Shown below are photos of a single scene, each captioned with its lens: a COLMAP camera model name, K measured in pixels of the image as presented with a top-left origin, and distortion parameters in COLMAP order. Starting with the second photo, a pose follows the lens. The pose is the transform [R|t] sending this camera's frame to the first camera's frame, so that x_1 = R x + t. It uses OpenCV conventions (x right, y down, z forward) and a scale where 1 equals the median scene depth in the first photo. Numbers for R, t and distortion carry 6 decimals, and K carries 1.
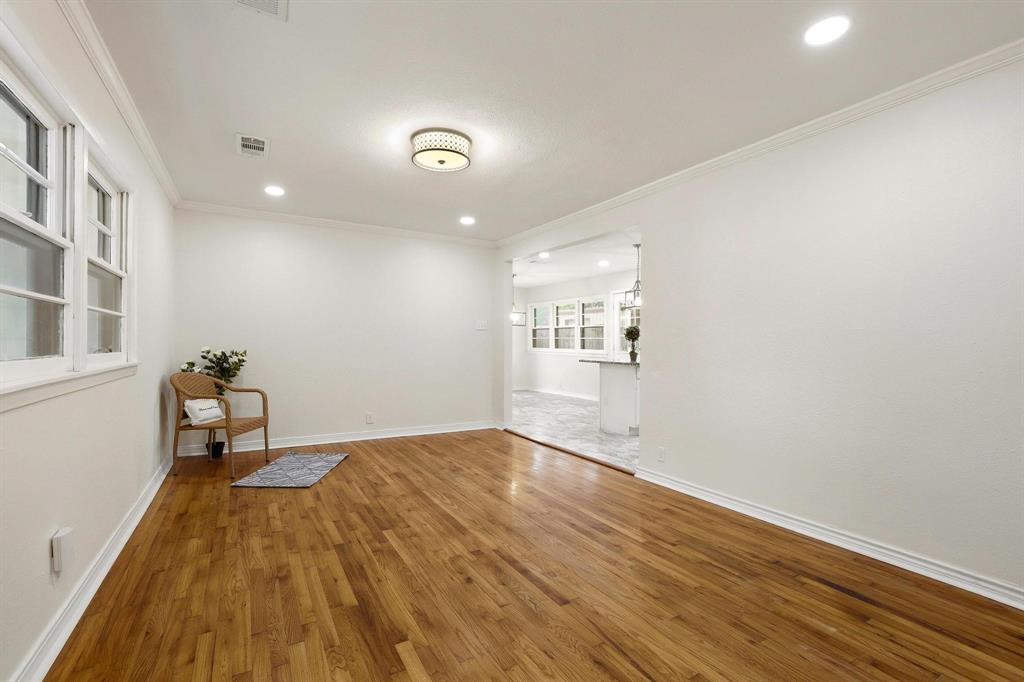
lens RADIAL K [[438.3, 0, 513.1], [0, 438.3, 347.7], [0, 0, 1]] dist [-0.025509, 0.004179]
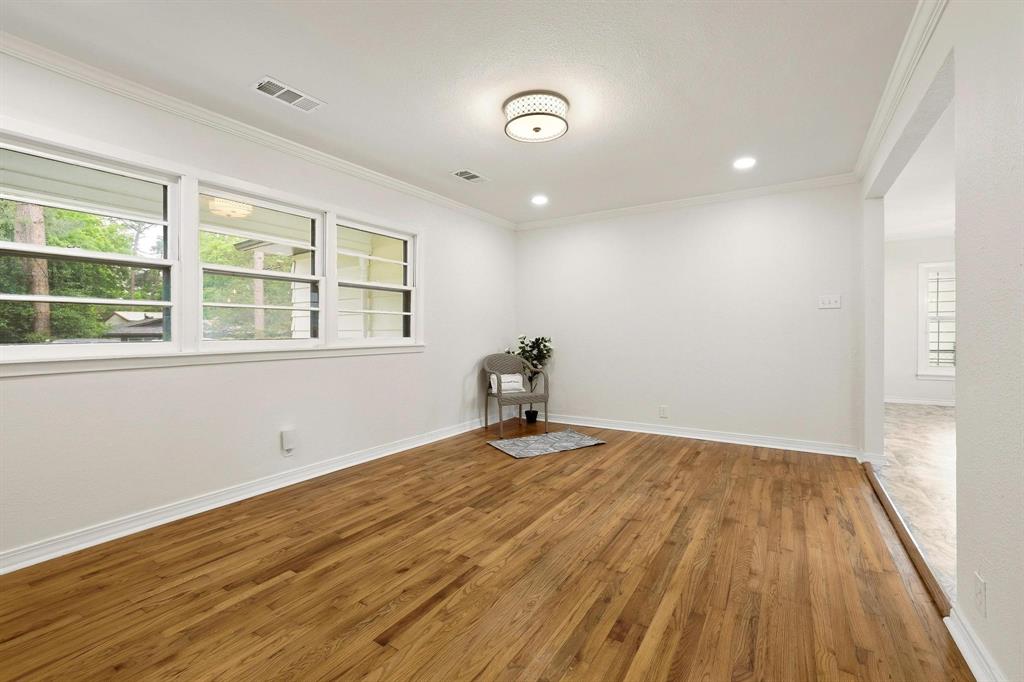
lens RADIAL K [[438.3, 0, 519.0], [0, 438.3, 335.2], [0, 0, 1]] dist [-0.025509, 0.004179]
pose [[0.458287, -0.006175, -0.888783, 0.659543], [0.002088, 0.999981, -0.005871, 0.009729], [0.888802, 0.000835, 0.458291, 0.584237]]
